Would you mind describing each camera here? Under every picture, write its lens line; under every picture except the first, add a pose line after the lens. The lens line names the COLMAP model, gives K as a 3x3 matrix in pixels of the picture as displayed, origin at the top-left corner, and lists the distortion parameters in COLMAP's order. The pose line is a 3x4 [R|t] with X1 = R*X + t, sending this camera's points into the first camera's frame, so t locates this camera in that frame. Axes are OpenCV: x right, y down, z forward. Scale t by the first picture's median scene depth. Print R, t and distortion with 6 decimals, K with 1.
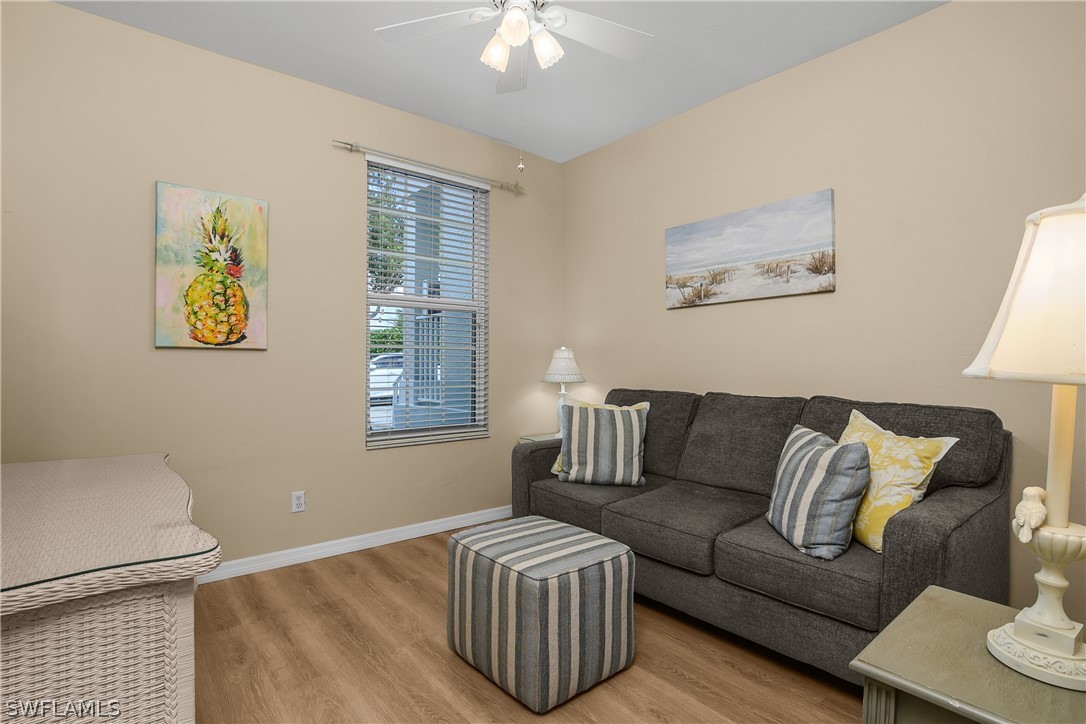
lens RADIAL K [[531.3, 0, 538.0], [0, 531.3, 364.1], [0, 0, 1]] dist [-0.022759, 0.002283]
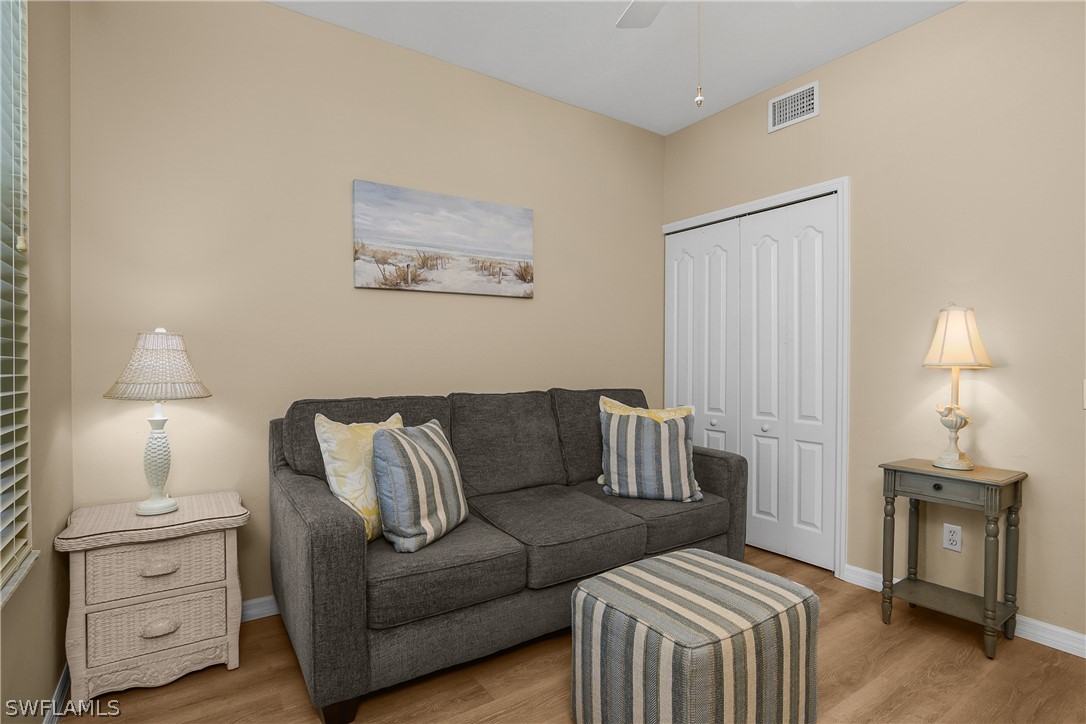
lens RADIAL K [[531.3, 0, 538.0], [0, 531.3, 364.1], [0, 0, 1]] dist [-0.022759, 0.002283]
pose [[0.099173, -0.006618, 0.995048, -0.514146], [0.002327, 0.999977, 0.006419, -0.000733], [-0.995067, 0.001679, 0.099186, 0.738310]]
